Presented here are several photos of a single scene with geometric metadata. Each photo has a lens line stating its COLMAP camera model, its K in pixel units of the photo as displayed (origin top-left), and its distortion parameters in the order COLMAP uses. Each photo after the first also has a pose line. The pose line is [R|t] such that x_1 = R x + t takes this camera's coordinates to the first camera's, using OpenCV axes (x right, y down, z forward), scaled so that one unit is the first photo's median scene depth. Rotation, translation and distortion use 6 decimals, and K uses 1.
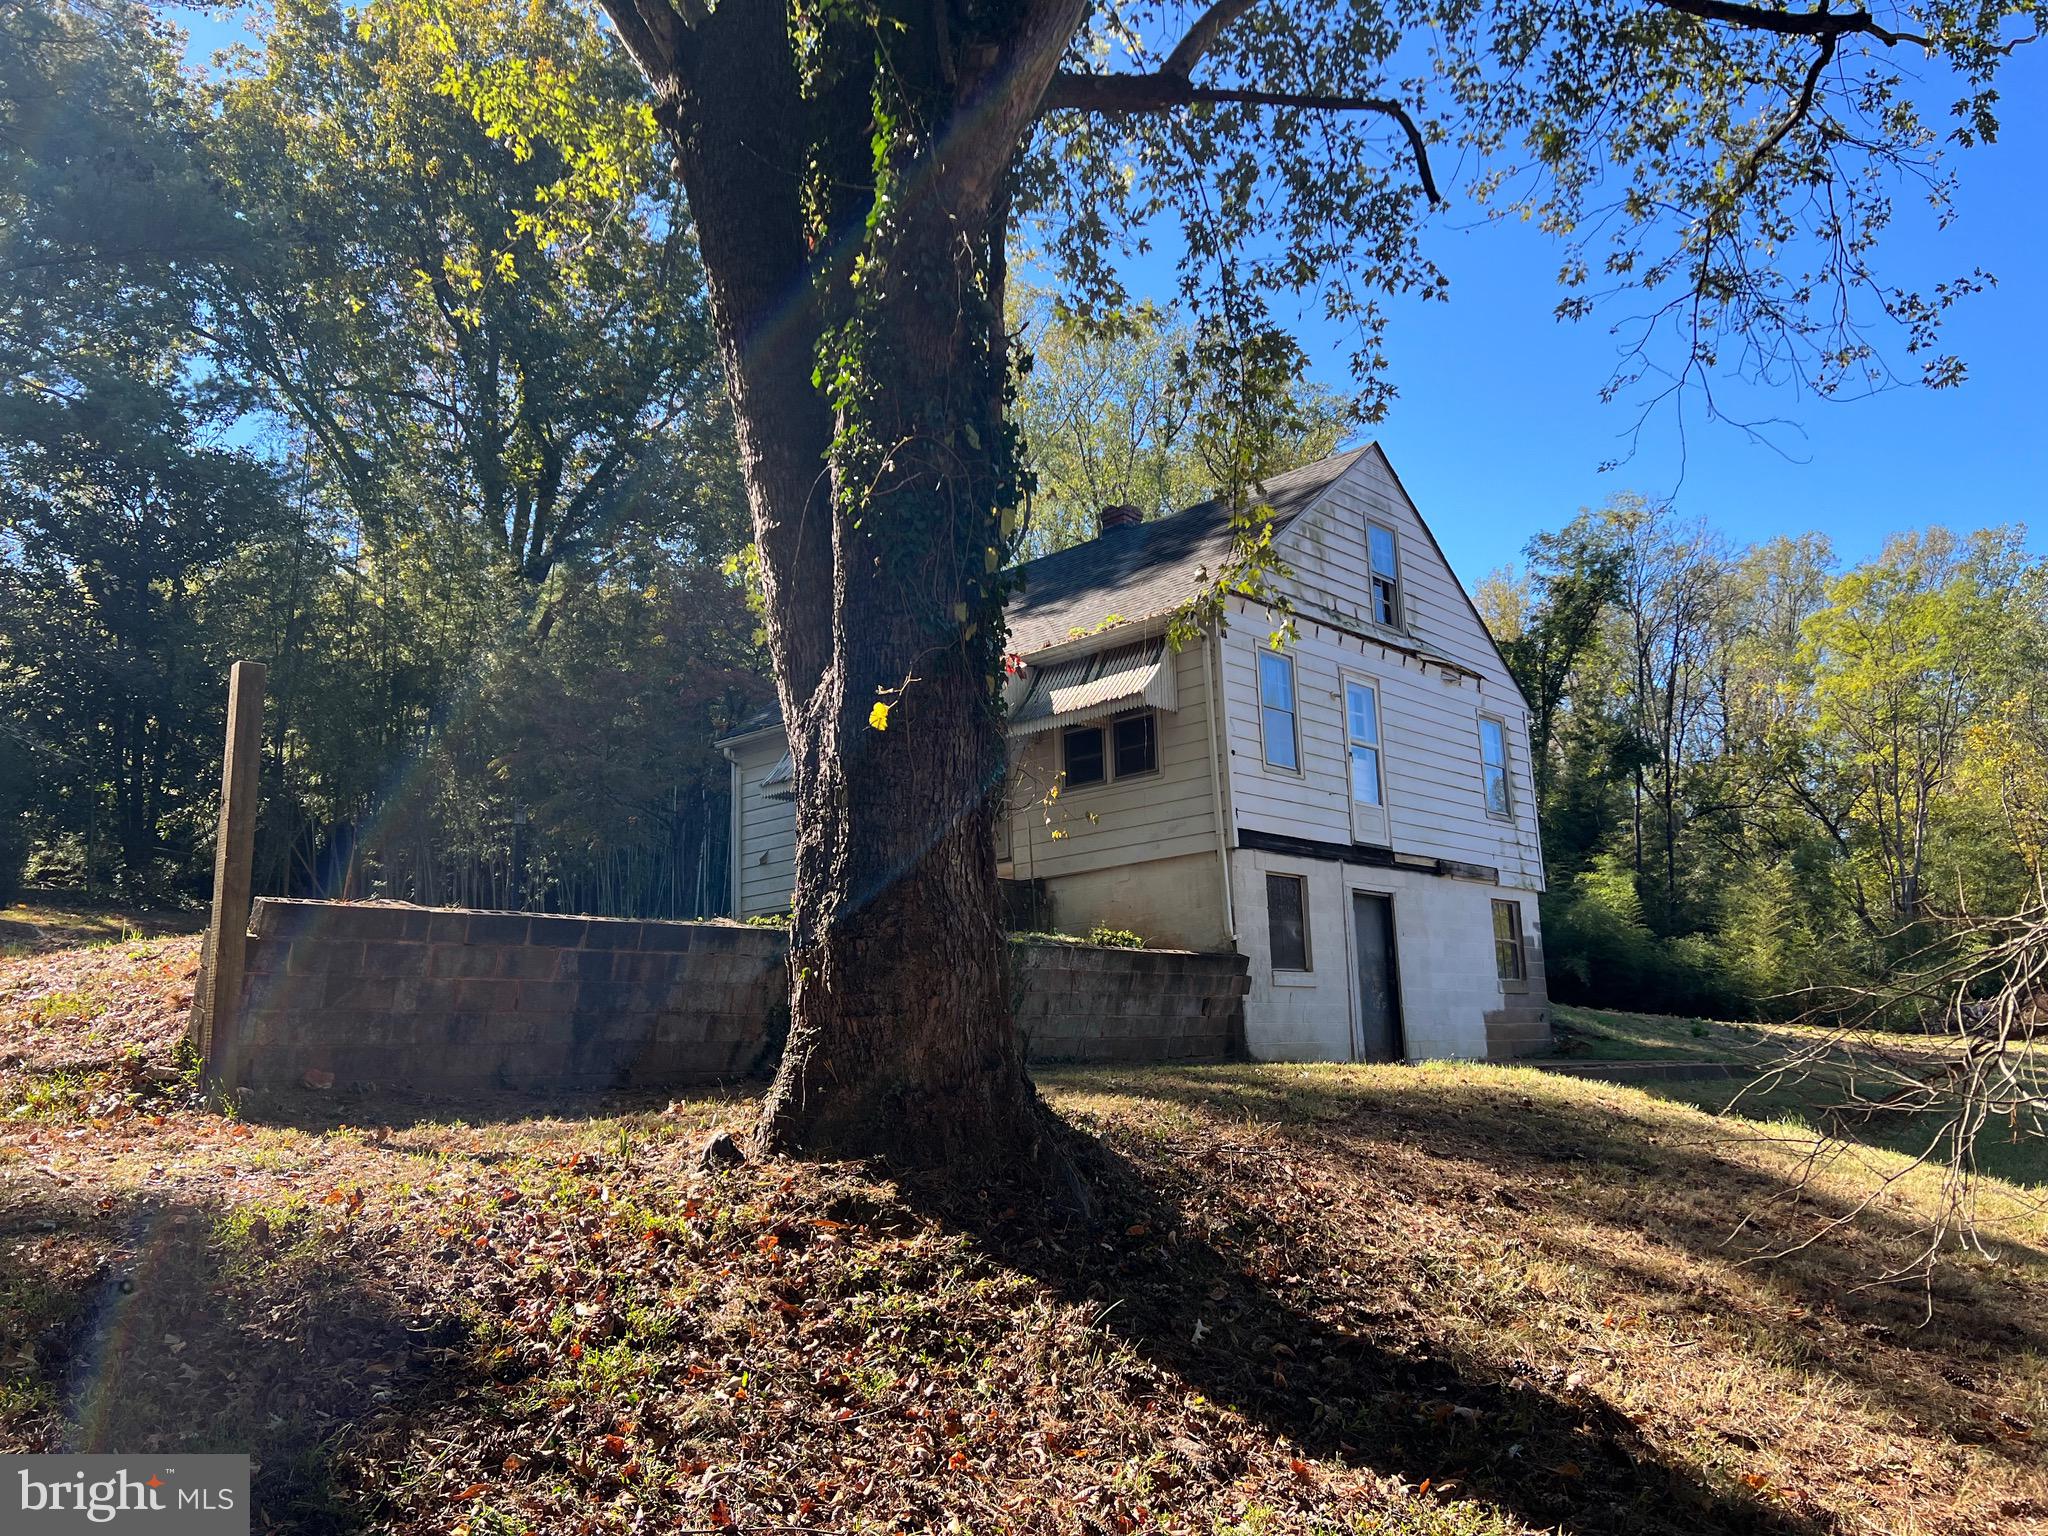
lens RADIAL K [[1540.2, 0, 1024.0], [0, 1540.2, 768.0], [0, 0, 1]] dist [0.130684, -0.192917]
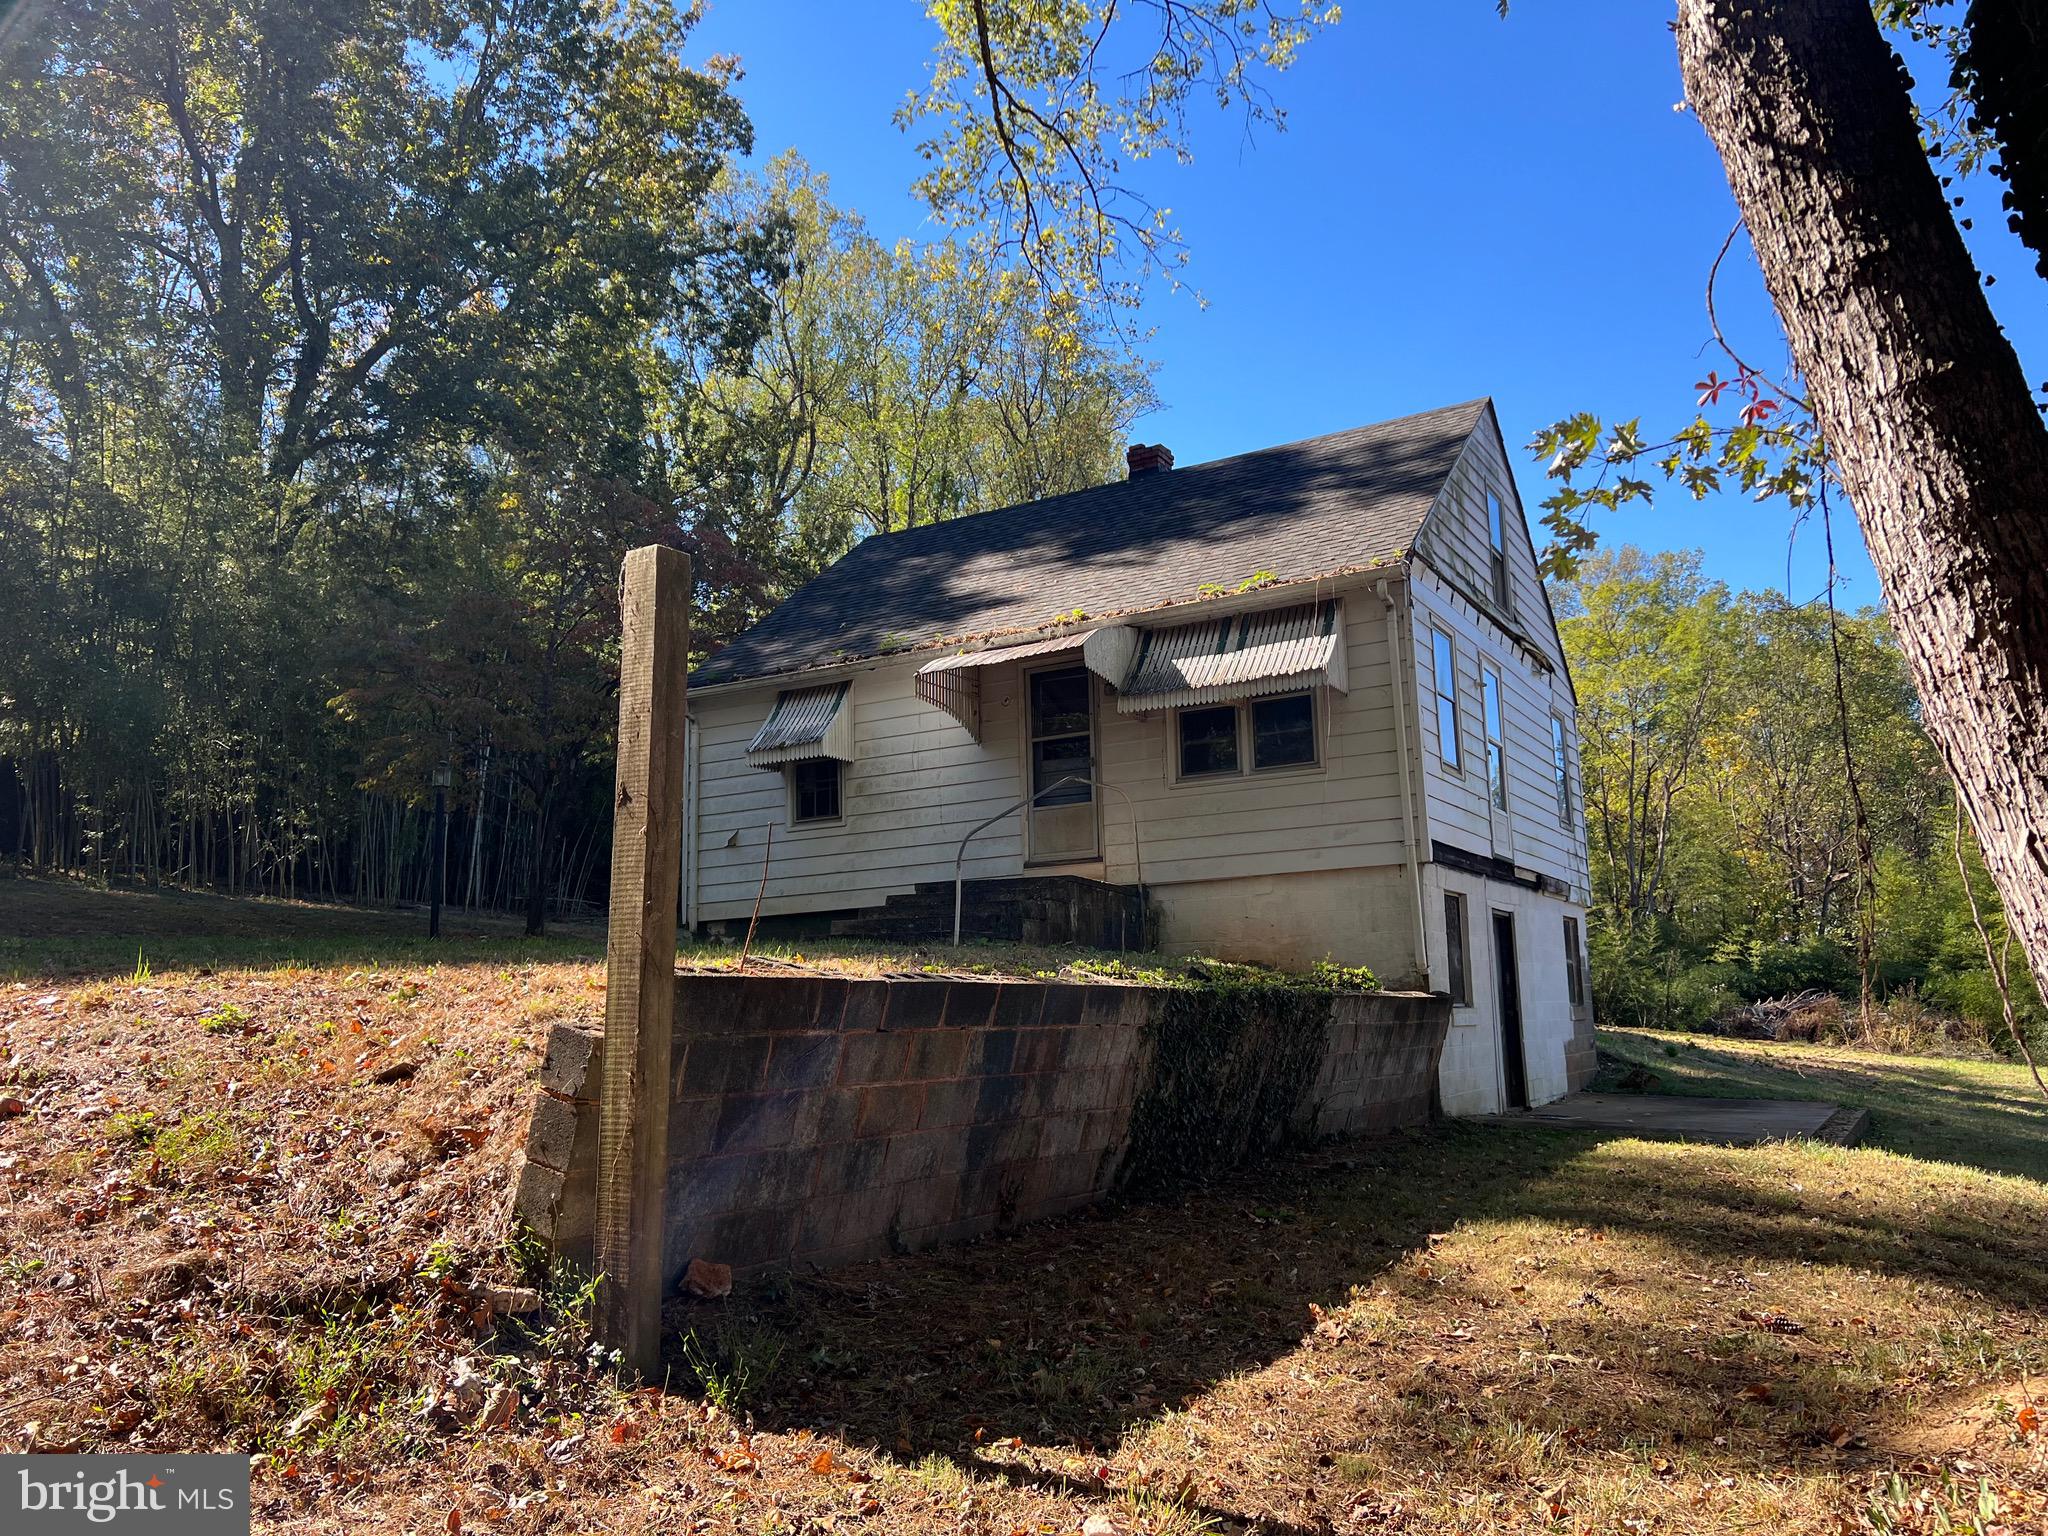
lens RADIAL K [[1550.2, 0, 1024.2], [0, 1550.2, 772.3], [0, 0, 1]] dist [0.071068, -0.066054]
pose [[0.976645, 0.047622, 0.209514, -0.212513], [-0.053273, 0.998350, 0.021409, -0.002648], [-0.208149, -0.032070, 0.977571, 0.188956]]
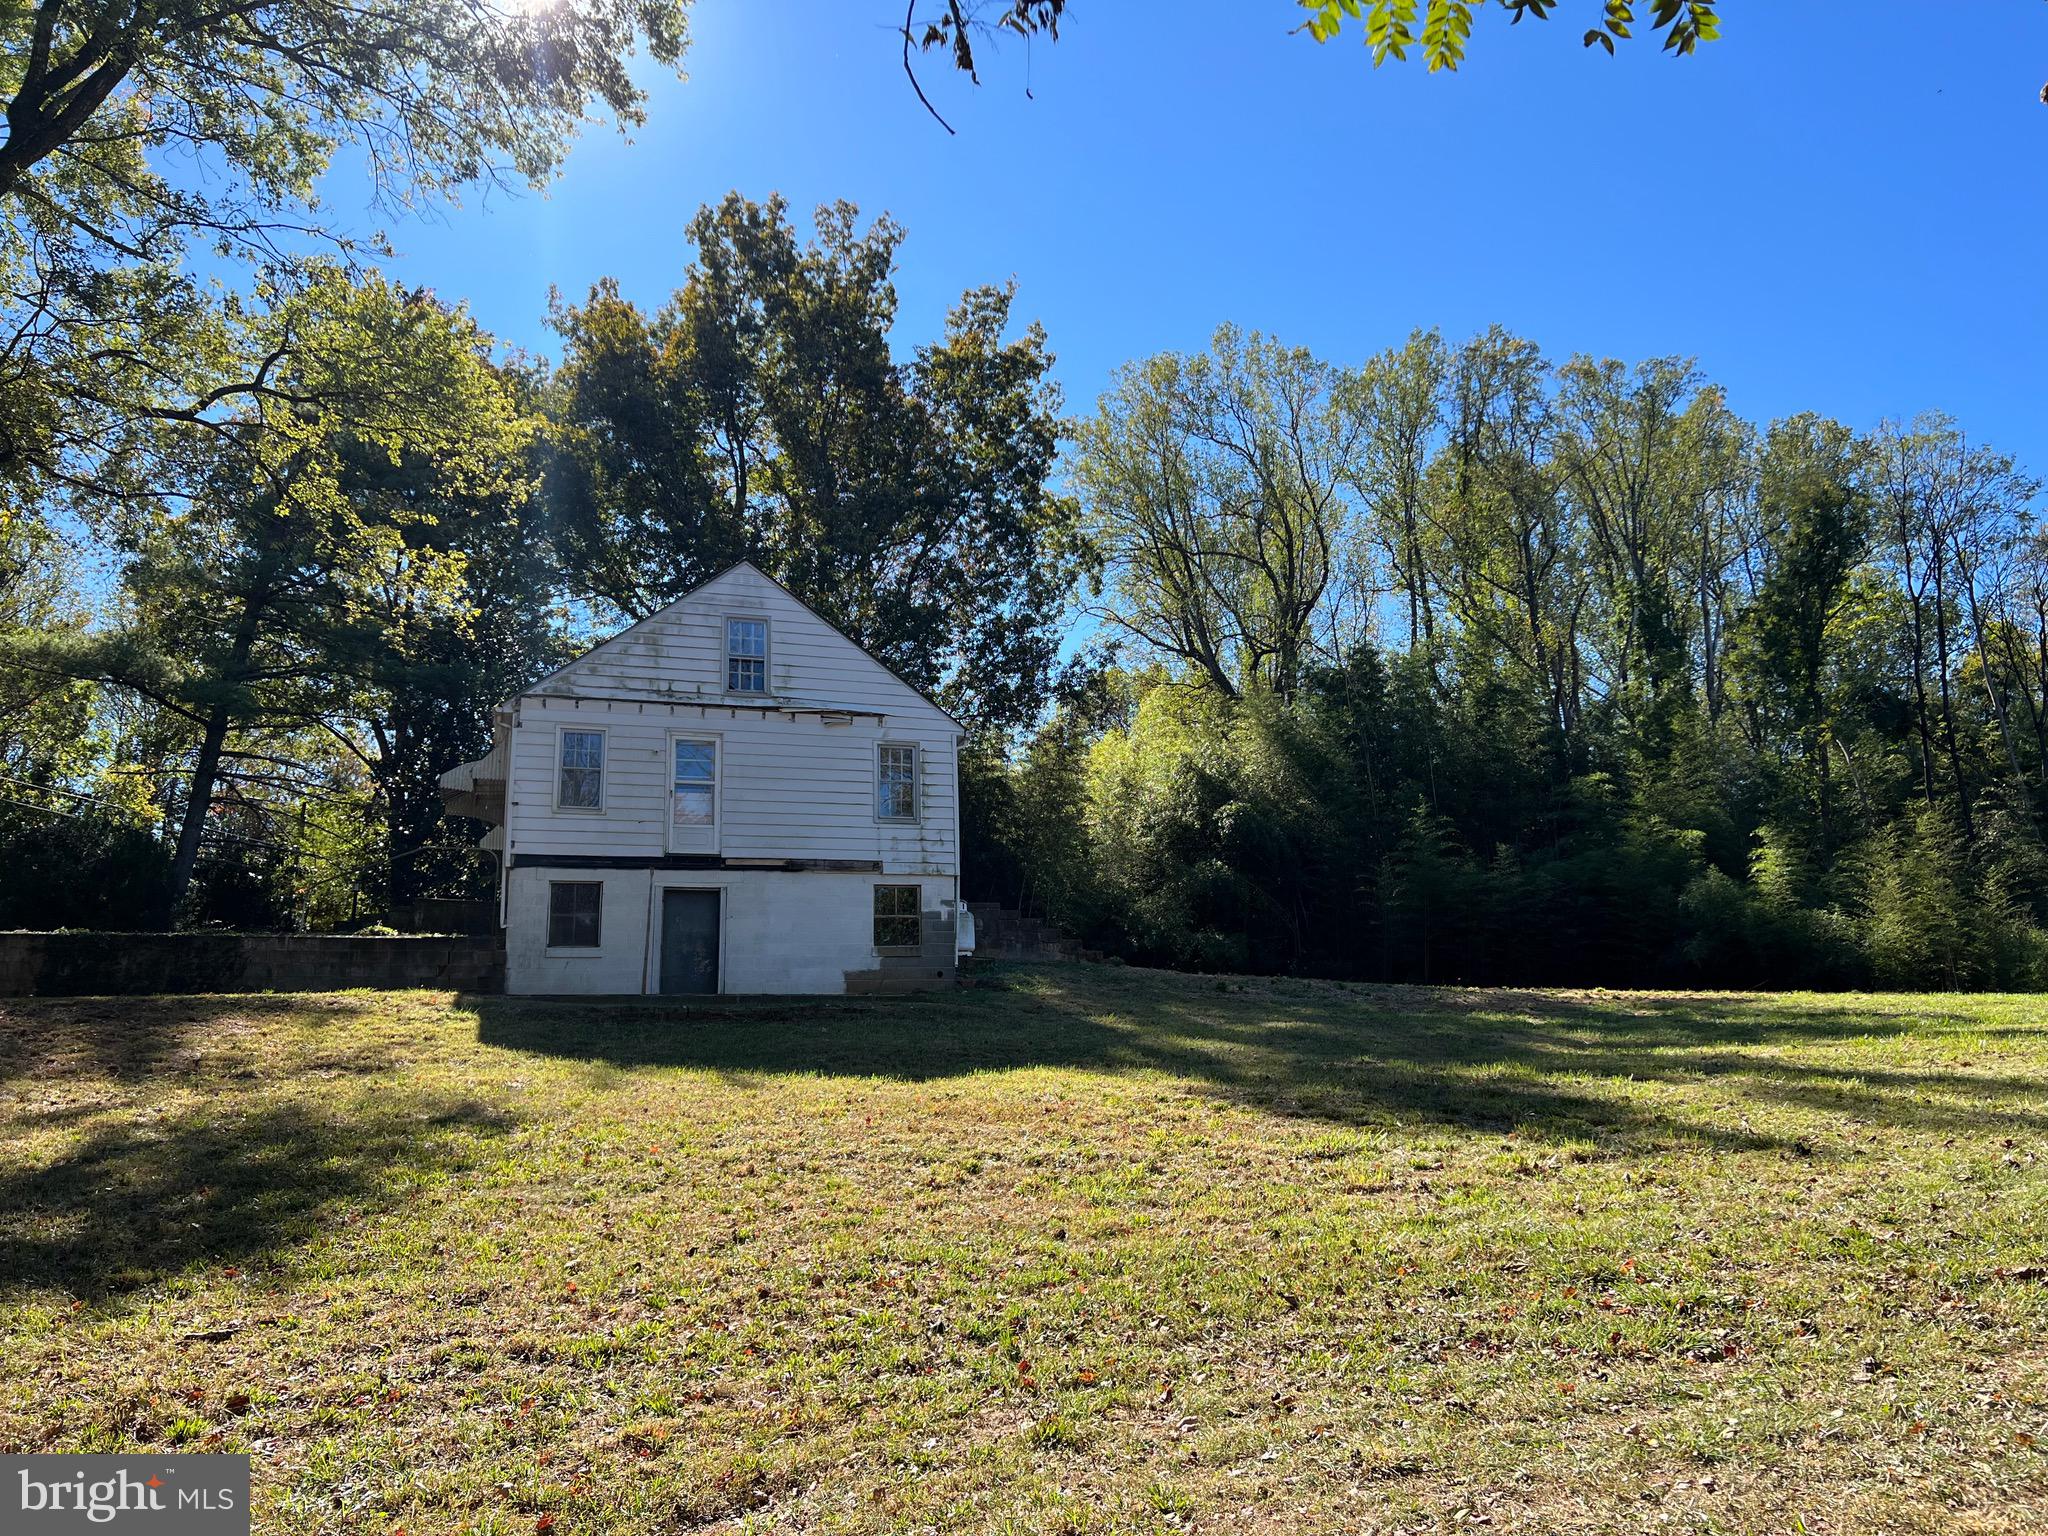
lens RADIAL K [[1531.6, 0, 1027.6], [0, 1531.6, 778.0], [0, 0, 1]] dist [0.145744, -0.207687]
pose [[0.865103, -0.117330, -0.487679, 1.106524], [0.102023, 0.993093, -0.057946, 0.087336], [0.491109, 0.000375, 0.871098, -0.056172]]
